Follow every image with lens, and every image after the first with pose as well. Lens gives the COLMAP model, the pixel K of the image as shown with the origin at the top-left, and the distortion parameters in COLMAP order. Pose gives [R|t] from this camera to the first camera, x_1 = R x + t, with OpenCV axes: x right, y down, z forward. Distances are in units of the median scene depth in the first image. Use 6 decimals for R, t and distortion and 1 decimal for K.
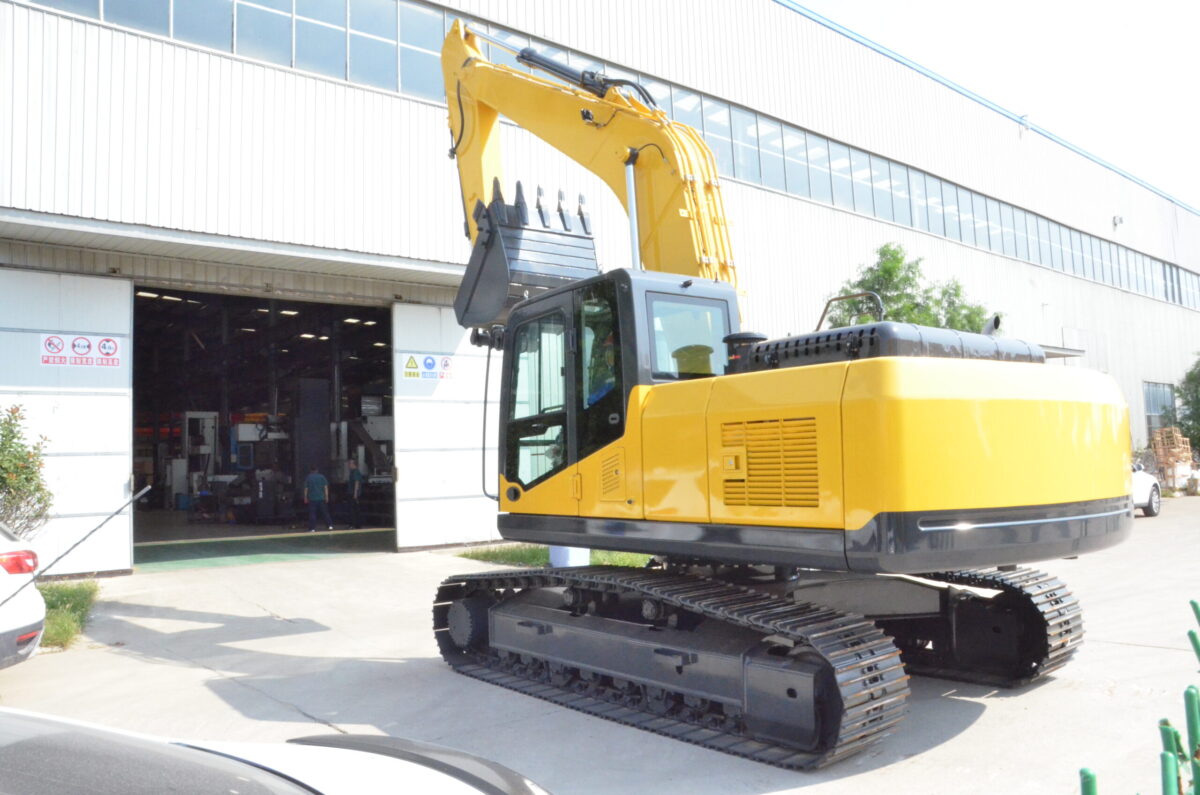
lens RADIAL K [[960.0, 0, 597.1], [0, 960.0, 385.3], [0, 0, 1]] dist [-0.035819, -0.002484]
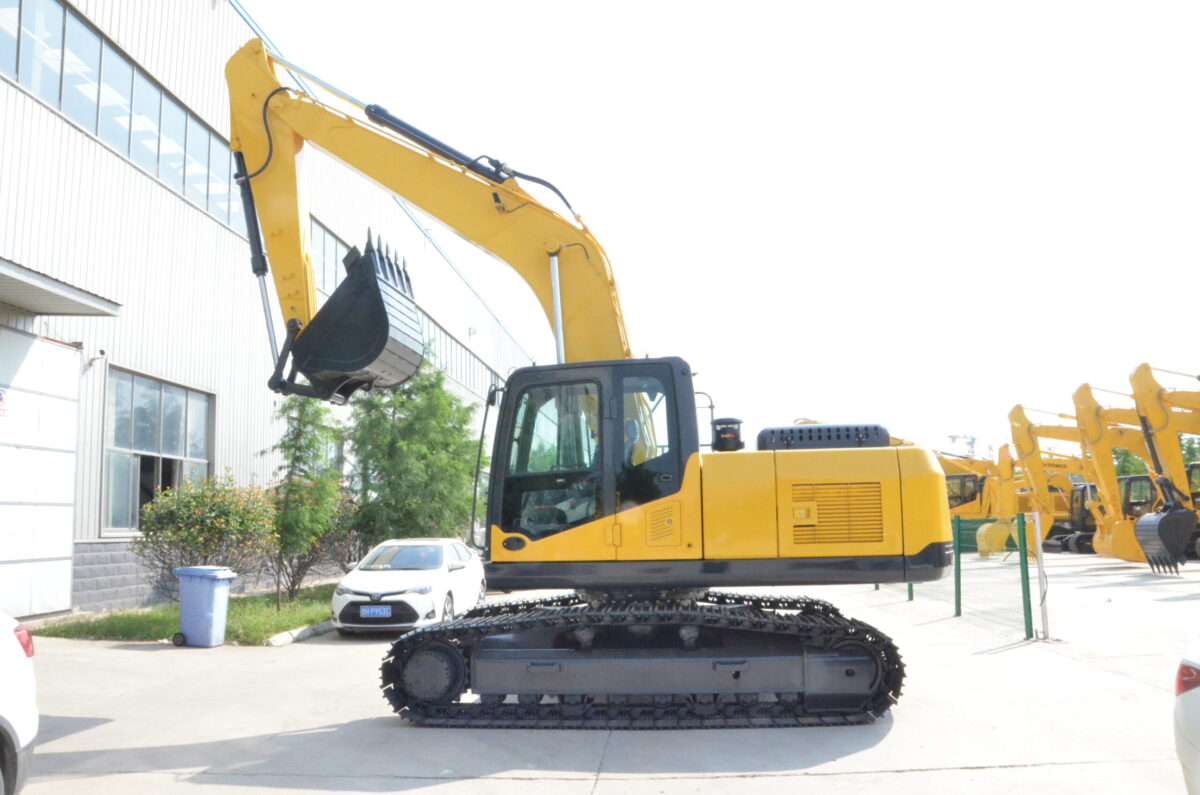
lens RADIAL K [[960.0, 0, 598.7], [0, 960.0, 404.2], [0, 0, 1]] dist [-0.035819, -0.002484]
pose [[0.679124, 0.100989, 0.727044, -0.769953], [-0.057940, 0.994775, -0.084057, 0.040483], [-0.731734, 0.014960, 0.681427, 0.186907]]
